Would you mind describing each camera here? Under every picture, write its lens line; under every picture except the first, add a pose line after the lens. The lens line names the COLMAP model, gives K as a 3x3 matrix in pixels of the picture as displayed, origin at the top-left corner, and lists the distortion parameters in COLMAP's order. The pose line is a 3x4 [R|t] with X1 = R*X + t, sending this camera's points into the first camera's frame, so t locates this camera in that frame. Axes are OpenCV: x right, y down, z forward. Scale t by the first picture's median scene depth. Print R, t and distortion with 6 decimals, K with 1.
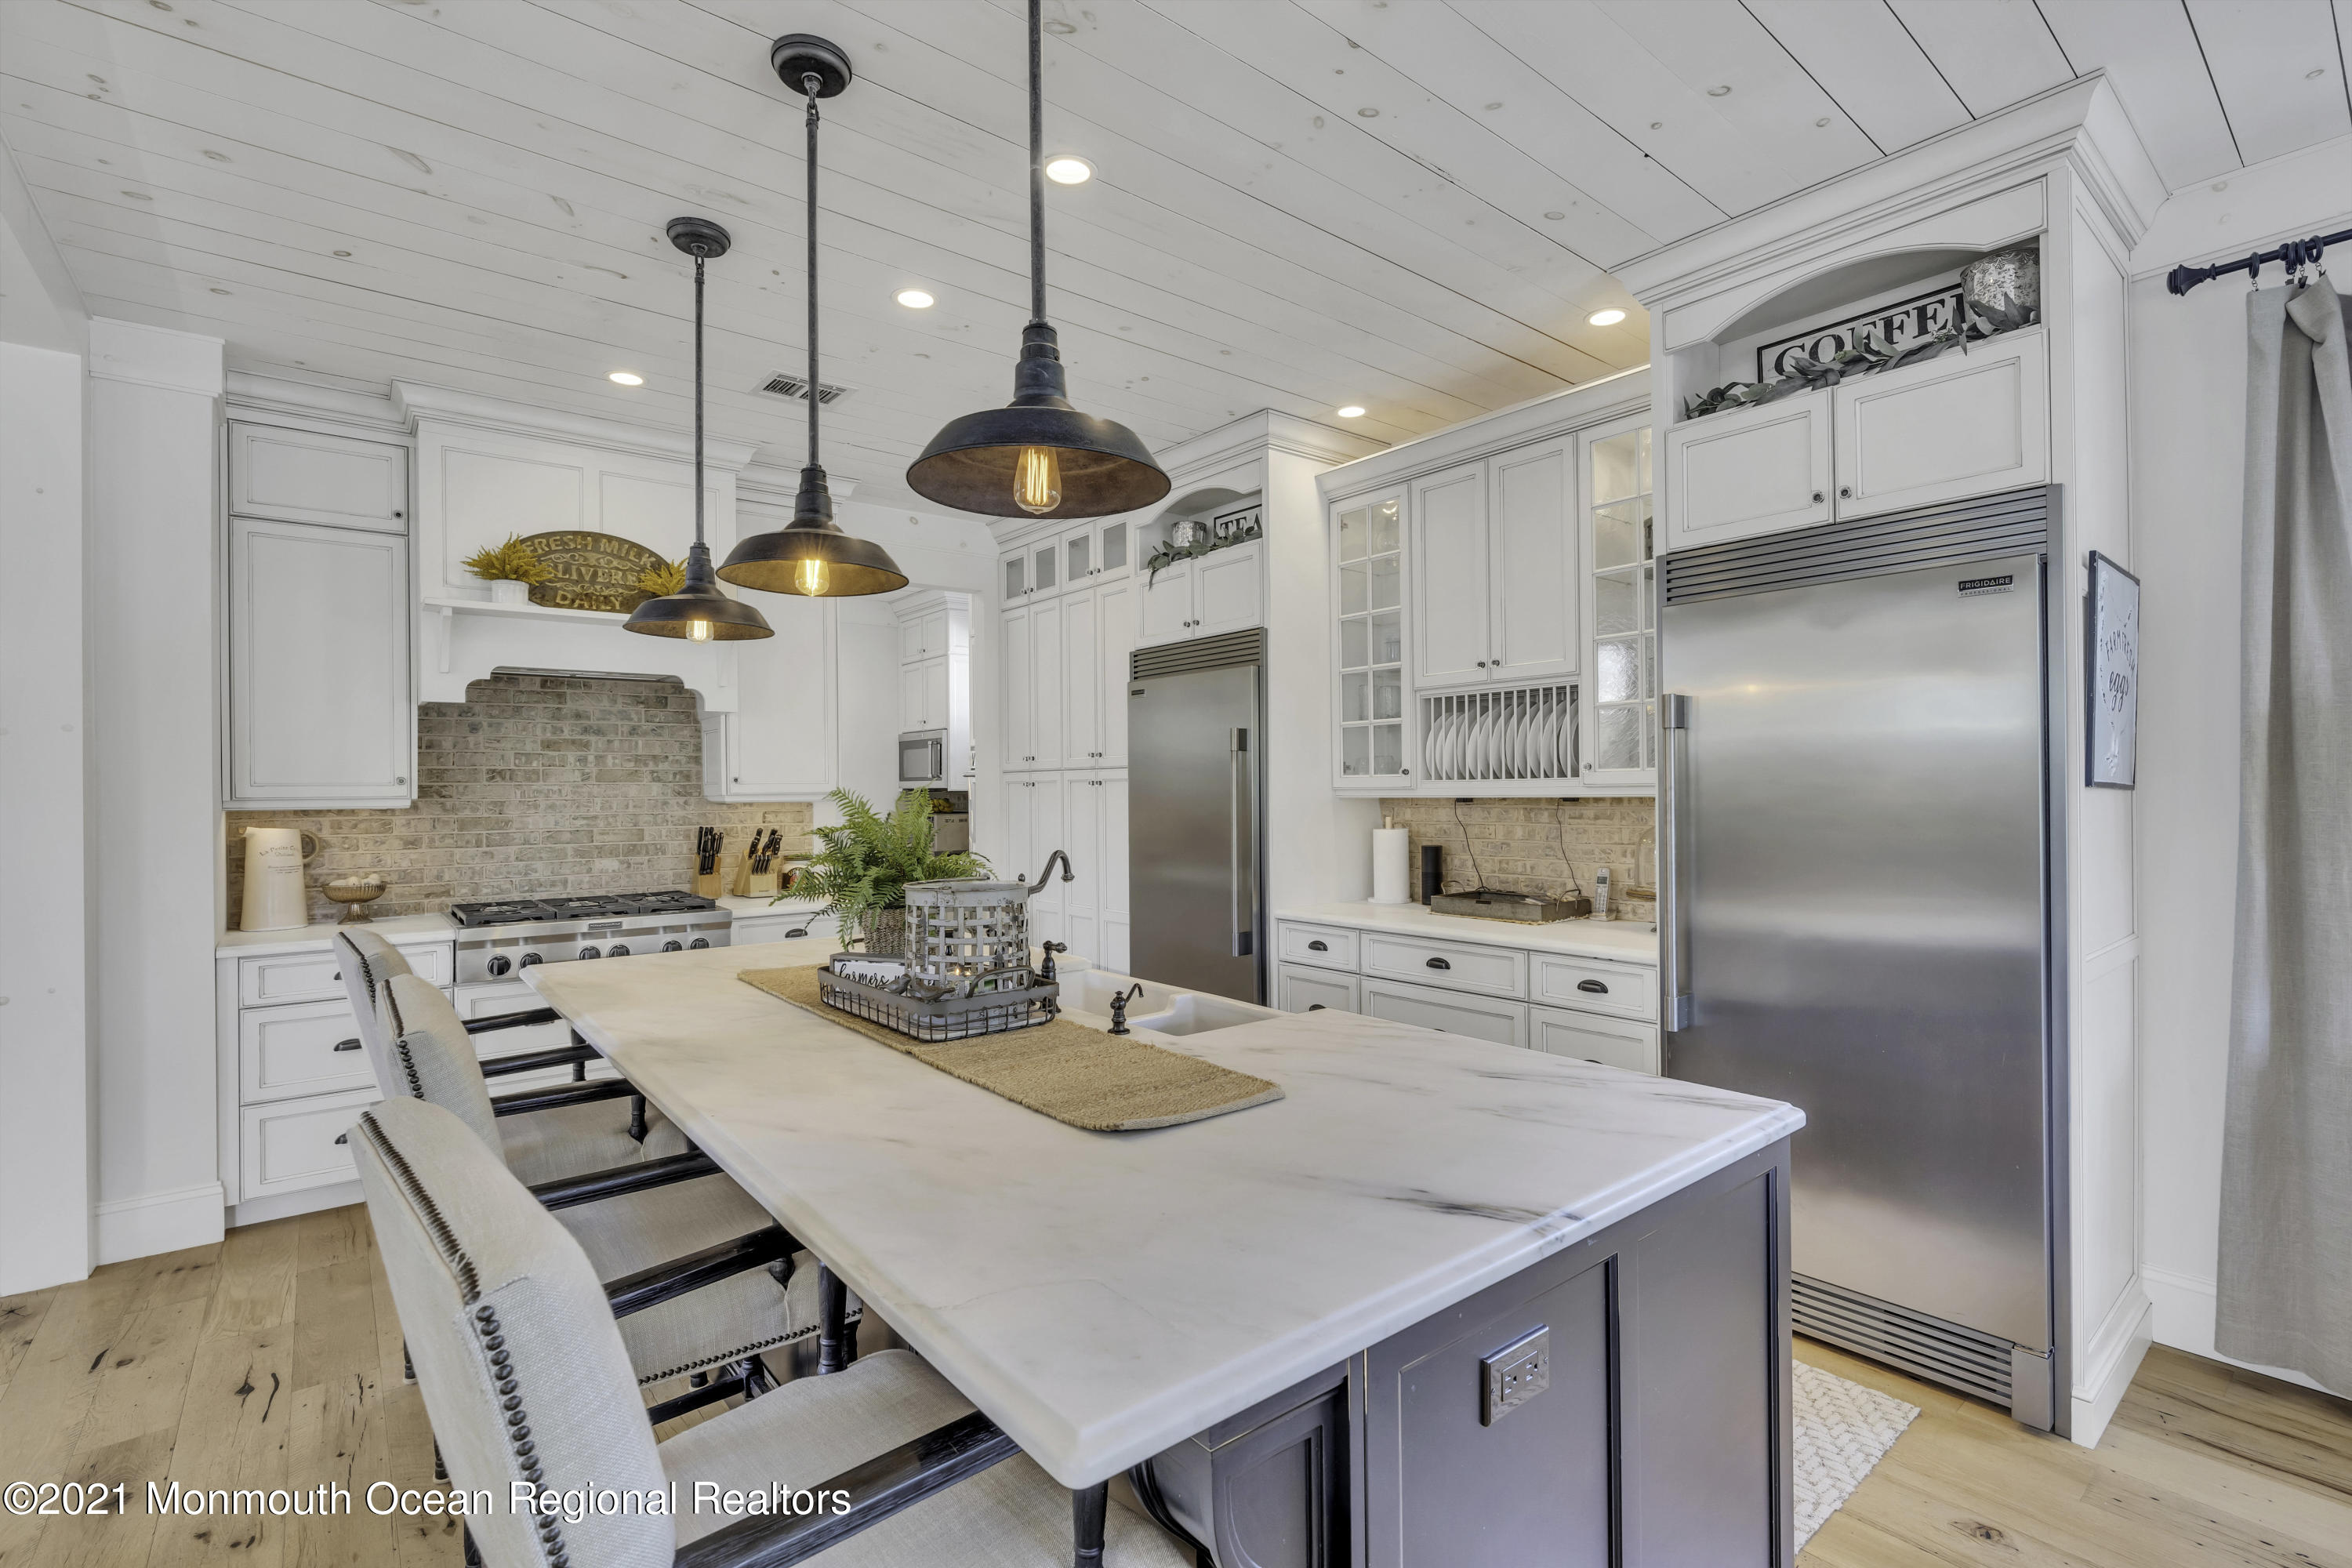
lens RADIAL K [[1060.2, 0, 1189.3], [0, 1060.2, 786.2], [0, 0, 1]] dist [-0.009334, 0.004143]
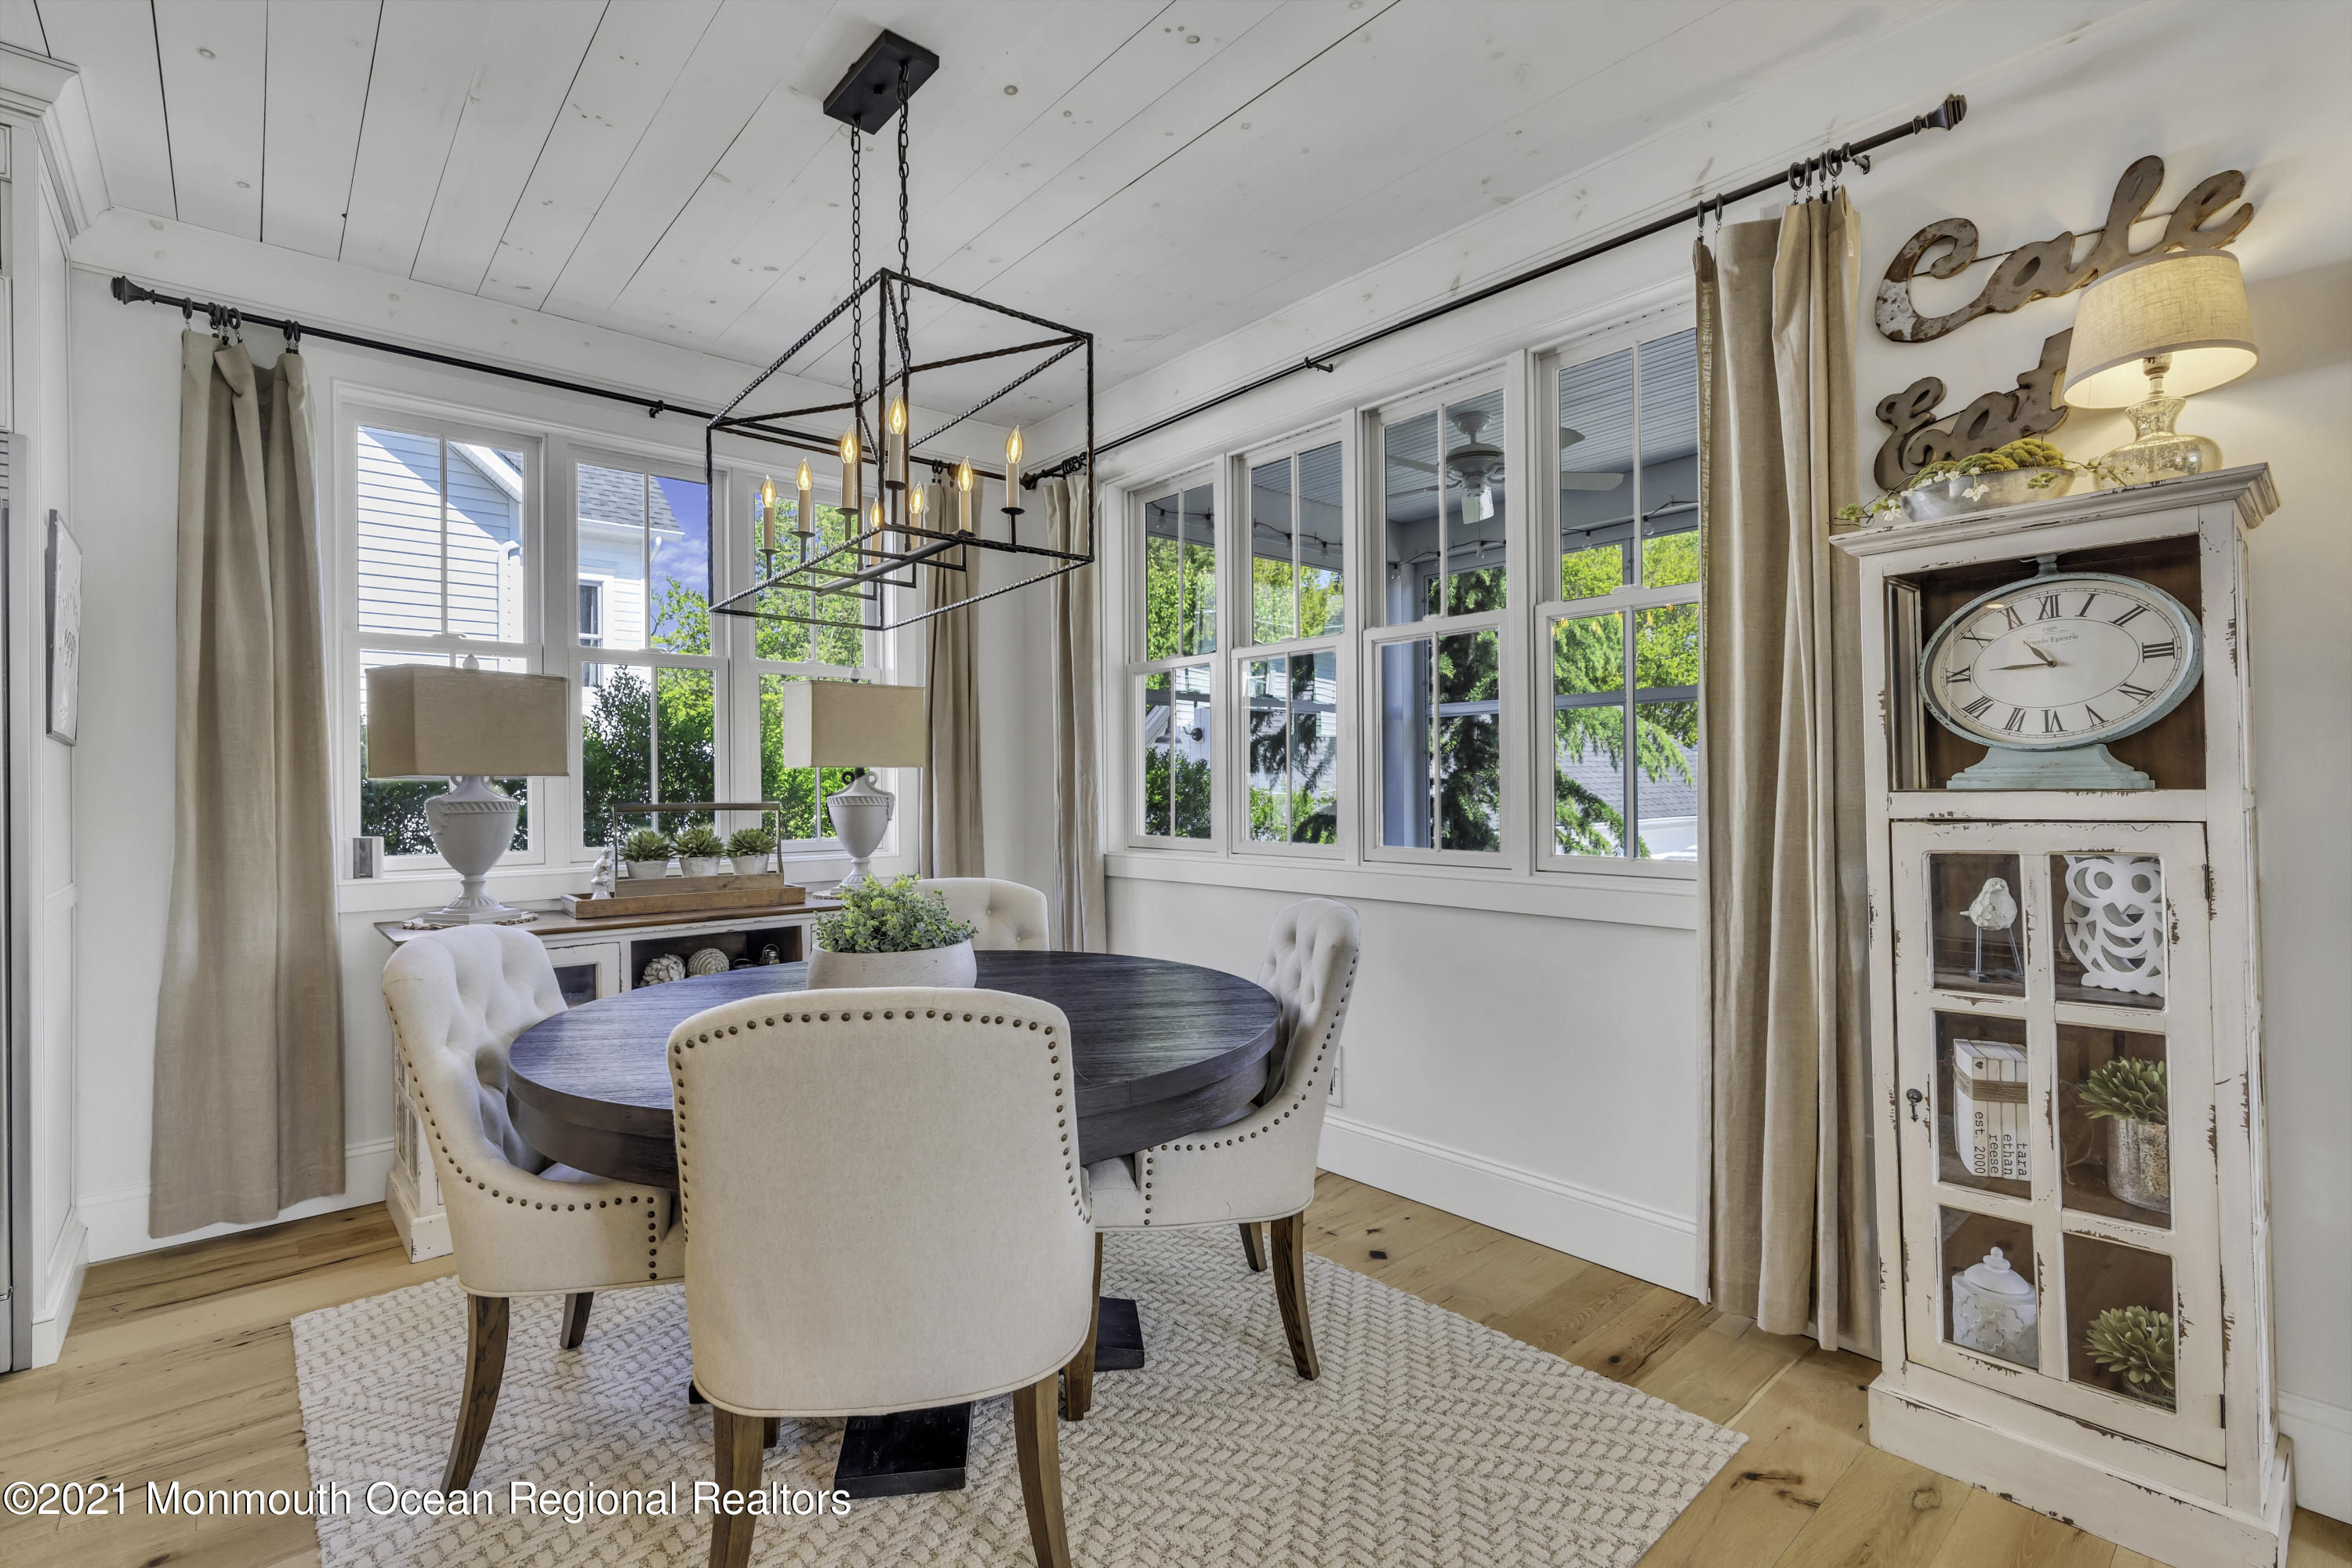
lens RADIAL K [[1060.2, 0, 1186.3], [0, 1060.2, 787.7], [0, 0, 1]] dist [-0.009334, 0.004143]
pose [[-0.039302, 0.009392, 0.999183, -0.130760], [0.005987, 0.999940, -0.009164, 0.039097], [-0.999209, 0.005622, -0.039356, -0.046535]]
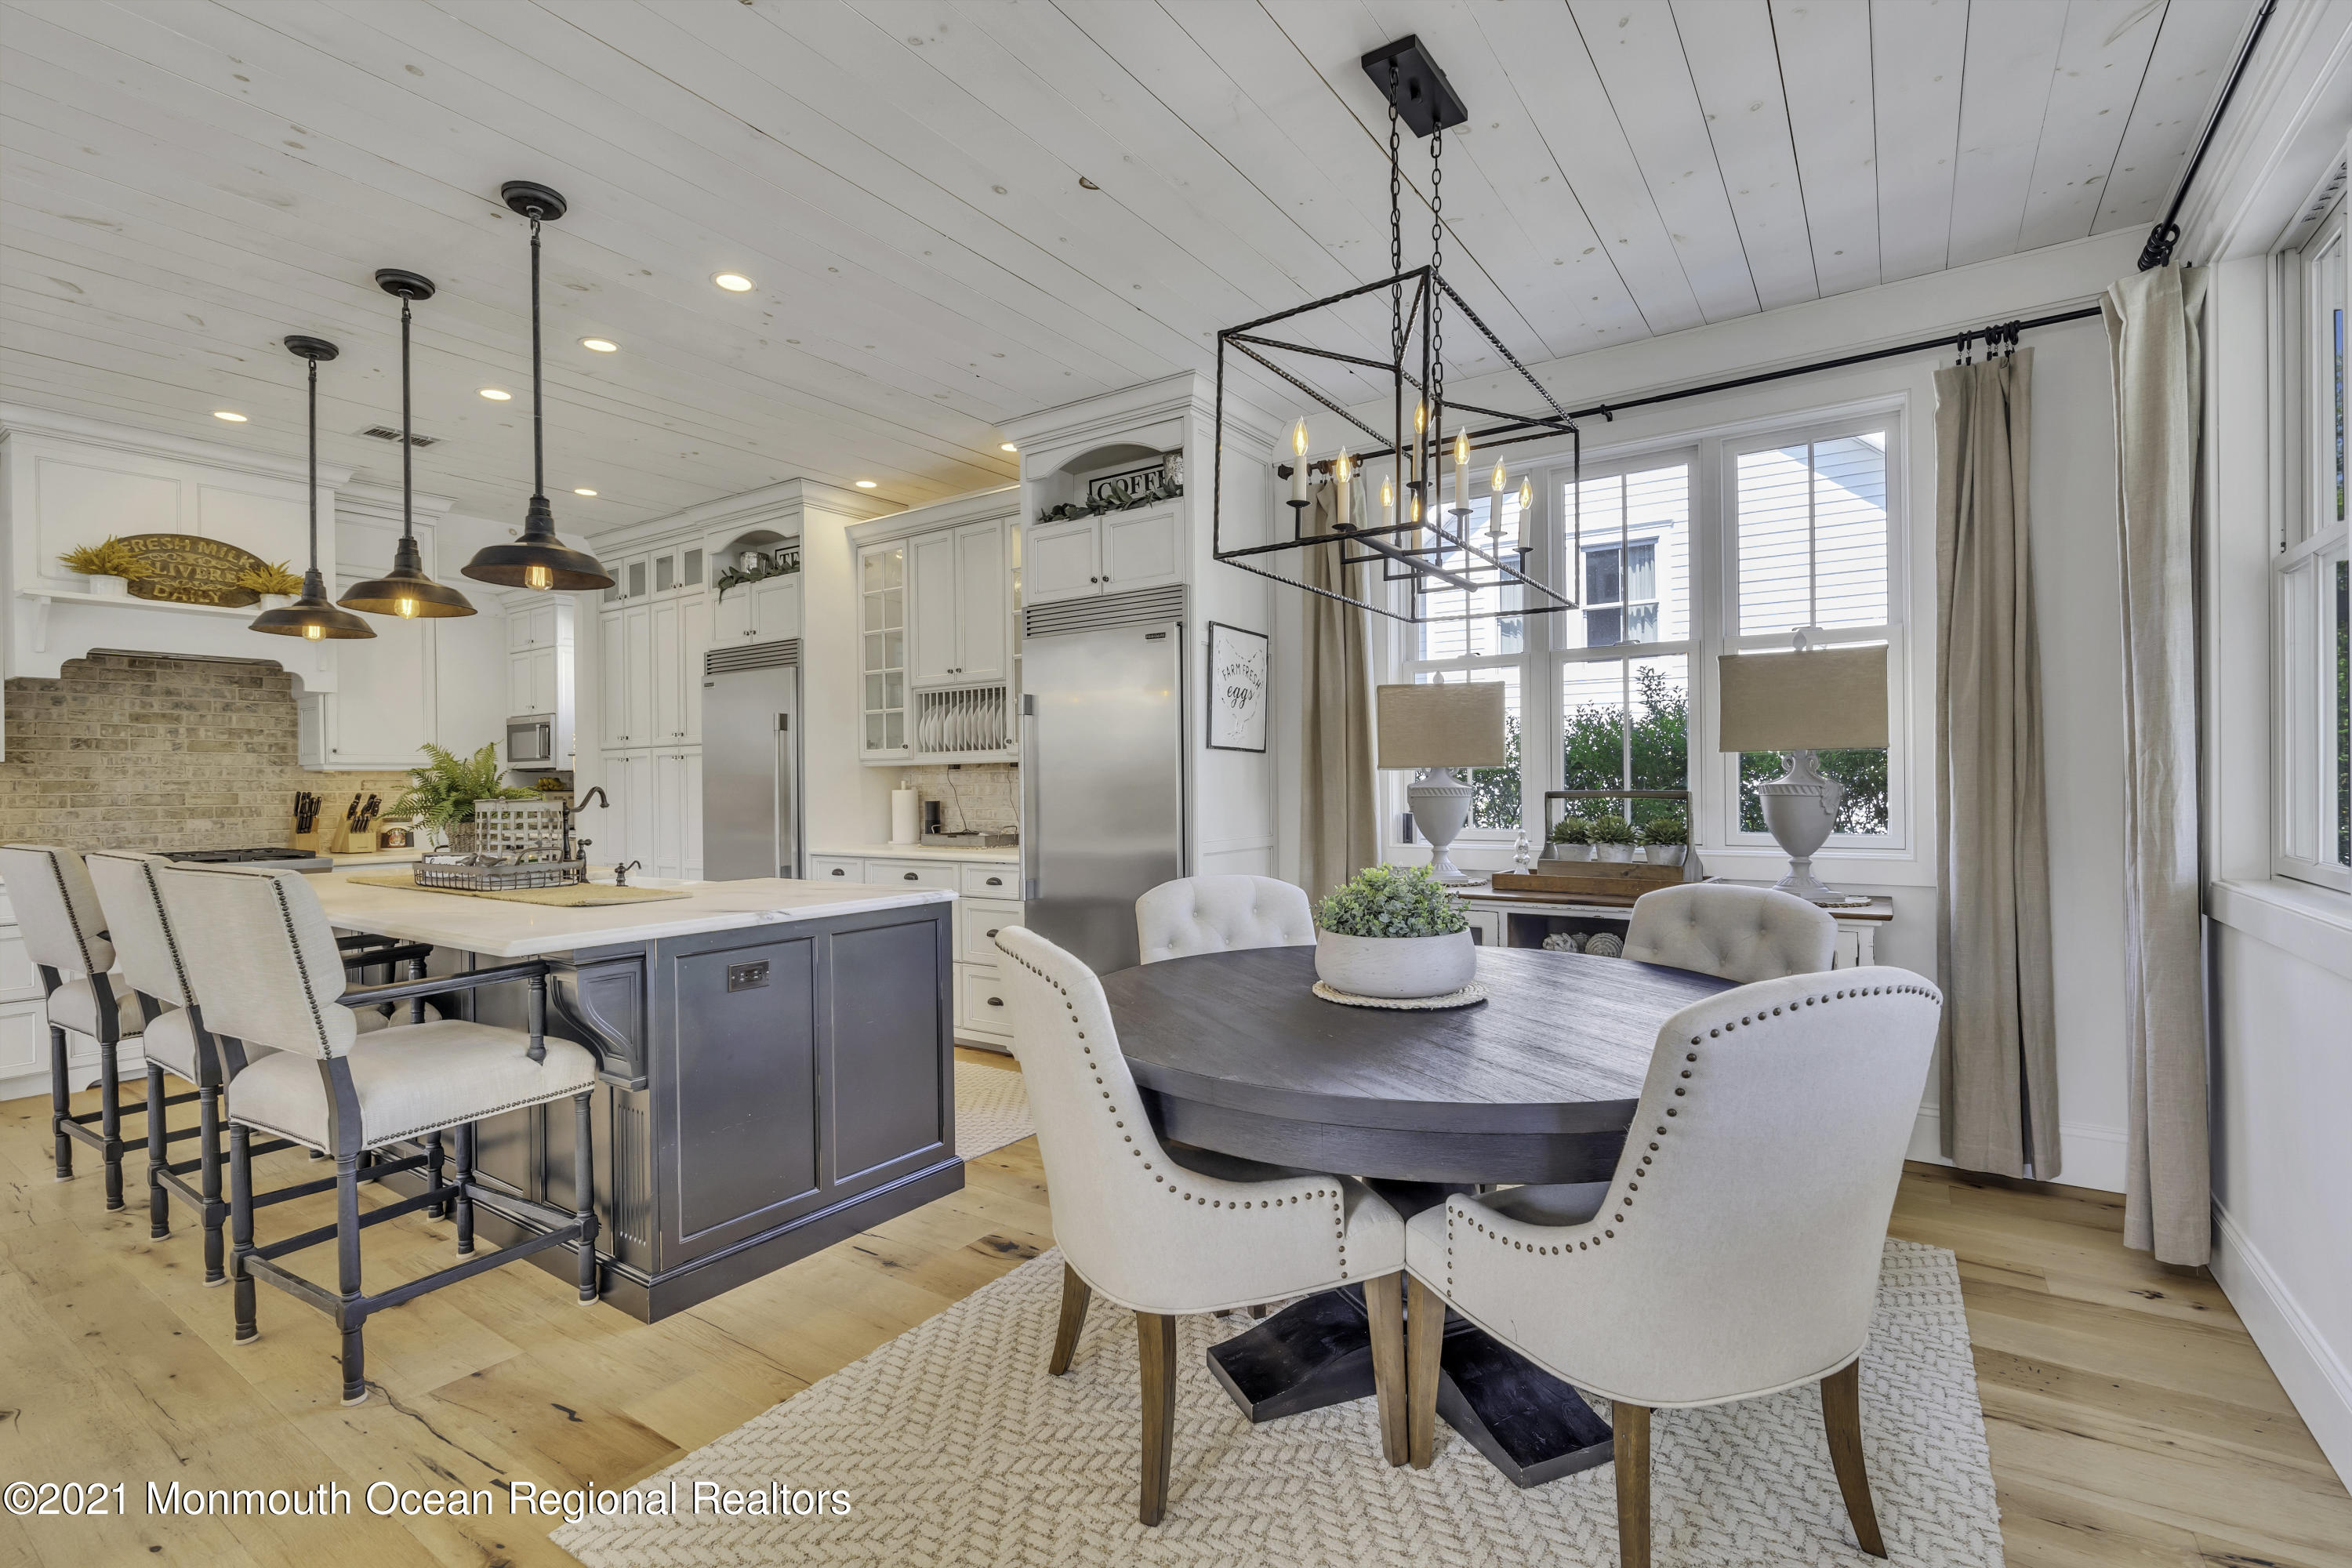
lens RADIAL K [[1060.2, 0, 1186.9], [0, 1060.2, 786.5], [0, 0, 1]] dist [-0.009334, 0.004143]
pose [[0.958559, -0.001620, 0.284889, 0.159385], [0.001019, 0.999997, 0.002259, 0.035796], [-0.284892, -0.001876, 0.958558, -0.433396]]
